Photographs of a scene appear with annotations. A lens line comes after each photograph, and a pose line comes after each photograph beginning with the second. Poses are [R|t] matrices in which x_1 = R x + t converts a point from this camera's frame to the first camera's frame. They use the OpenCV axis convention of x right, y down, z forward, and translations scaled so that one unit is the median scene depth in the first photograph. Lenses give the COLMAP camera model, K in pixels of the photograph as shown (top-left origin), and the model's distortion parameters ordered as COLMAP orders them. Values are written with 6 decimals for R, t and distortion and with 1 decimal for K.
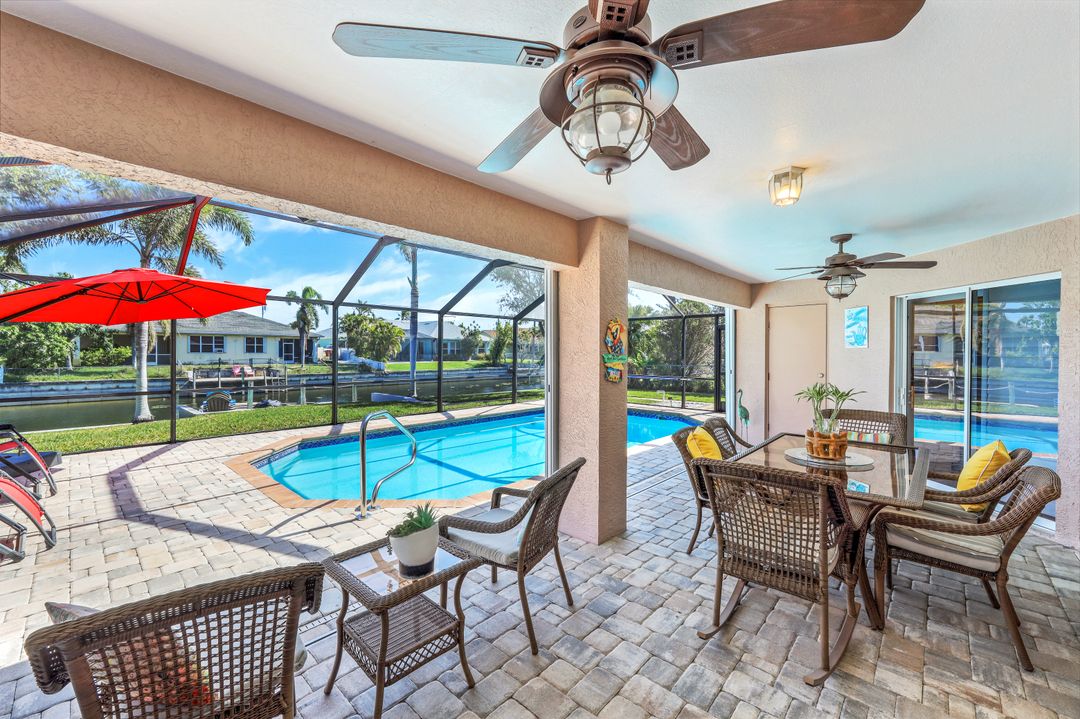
lens RADIAL K [[431.3, 0, 537.0], [0, 431.3, 356.5], [0, 0, 1]] dist [0.000408, -0.000068]
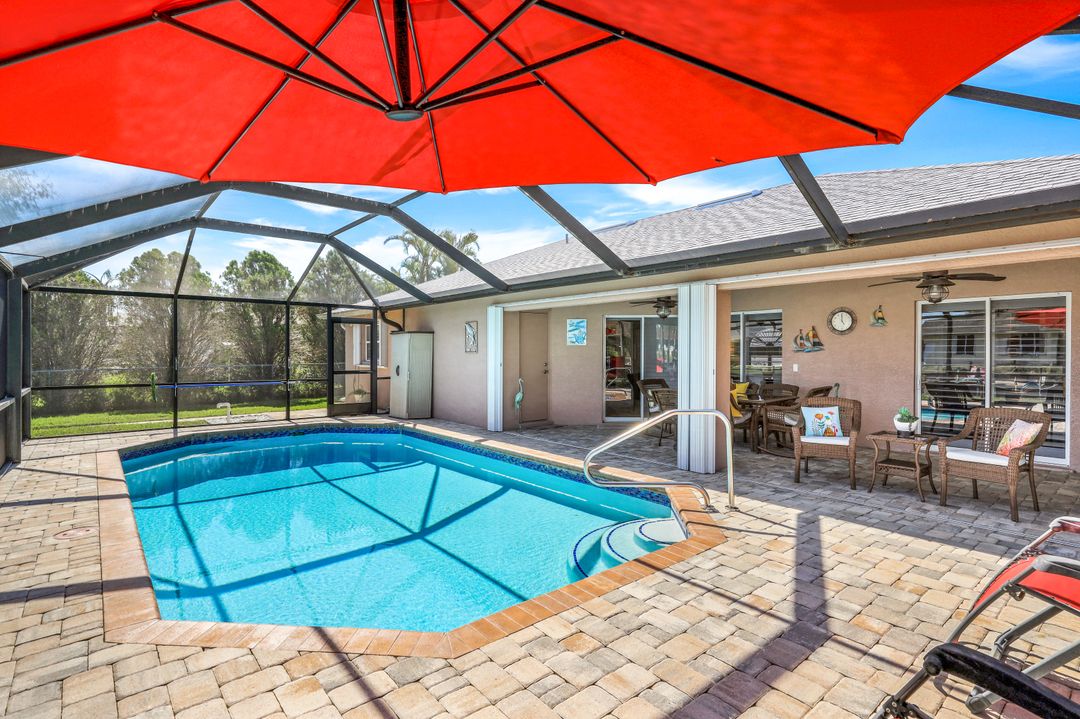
lens RADIAL K [[531.6, 0, 538.0], [0, 531.6, 355.3], [0, 0, 1]] dist [0.000798, 0.000022]
pose [[0.122856, -0.010558, 0.992368, -0.191352], [0.010764, 0.999899, 0.009306, -0.000401], [-0.992366, 0.009538, 0.122957, 0.146566]]
